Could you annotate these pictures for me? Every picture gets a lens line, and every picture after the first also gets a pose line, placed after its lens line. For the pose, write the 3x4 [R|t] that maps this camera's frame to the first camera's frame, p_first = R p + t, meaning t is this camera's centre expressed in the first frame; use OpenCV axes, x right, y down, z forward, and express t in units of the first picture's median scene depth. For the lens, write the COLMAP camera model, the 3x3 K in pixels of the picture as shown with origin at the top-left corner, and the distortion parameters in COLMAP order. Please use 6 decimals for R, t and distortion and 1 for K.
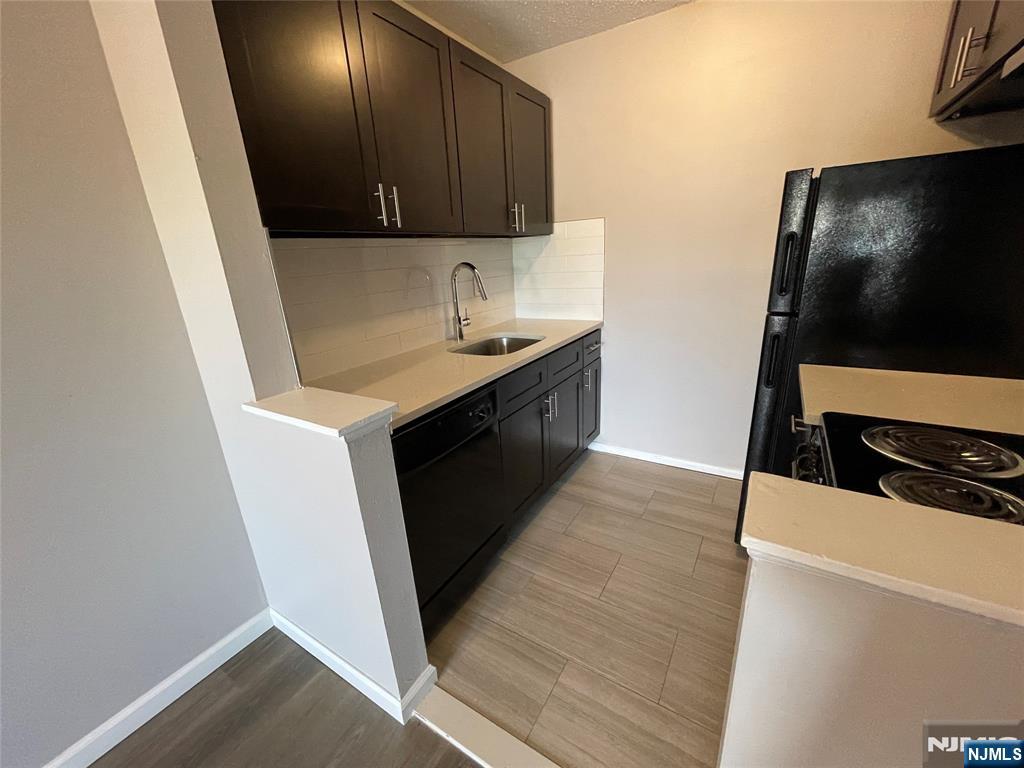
lens RADIAL K [[415.0, 0, 511.4], [0, 415.0, 387.6], [0, 0, 1]] dist [-0.000730, 0.000703]
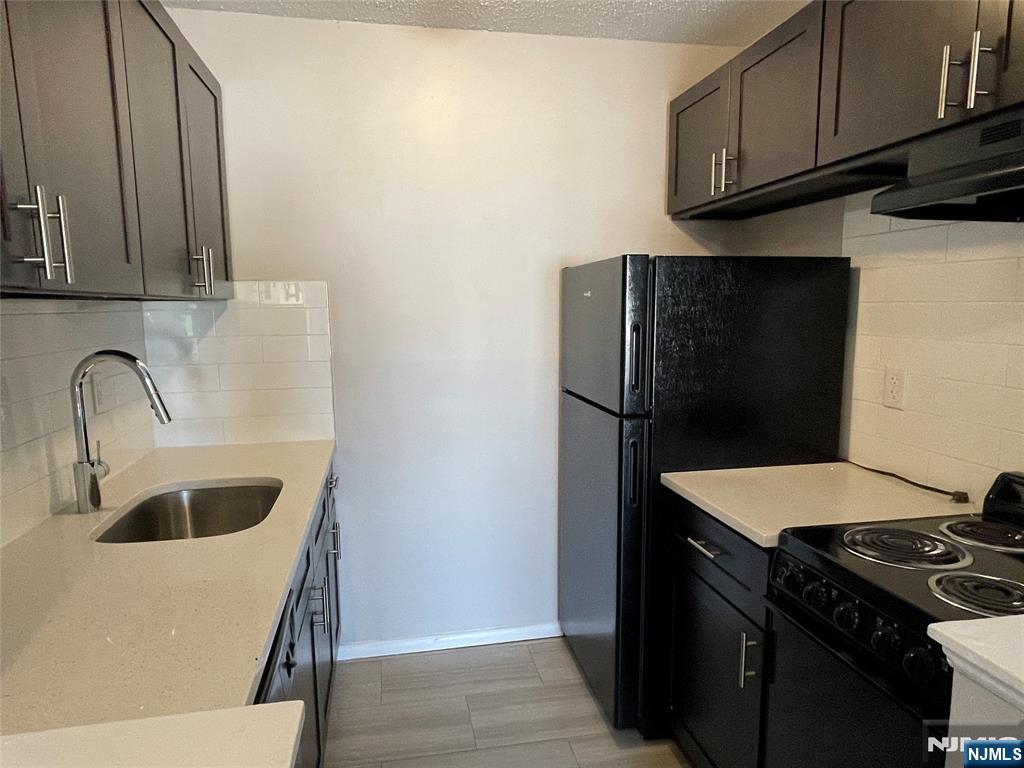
lens RADIAL K [[641.6, 0, 505.7], [0, 641.6, 396.9], [0, 0, 1]] dist [0.000786, -0.001815]
pose [[0.739880, -0.049000, 0.670952, -0.271550], [0.177278, 0.976293, -0.124192, -0.071609], [-0.648960, 0.210833, 0.731027, 0.159826]]
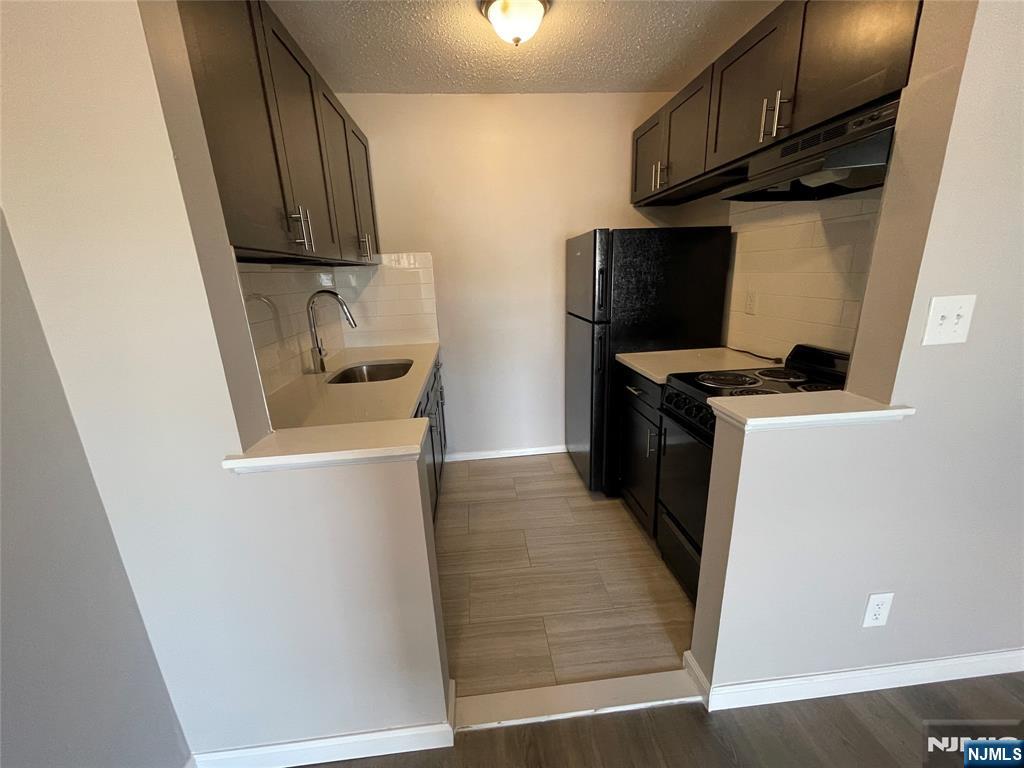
lens RADIAL K [[415.0, 0, 511.4], [0, 415.0, 387.6], [0, 0, 1]] dist [-0.000730, 0.000703]
pose [[0.796962, -0.139950, 0.587593, -0.354956], [0.181710, 0.983276, -0.012264, 0.006935], [-0.576049, 0.116545, 0.809064, 0.009830]]
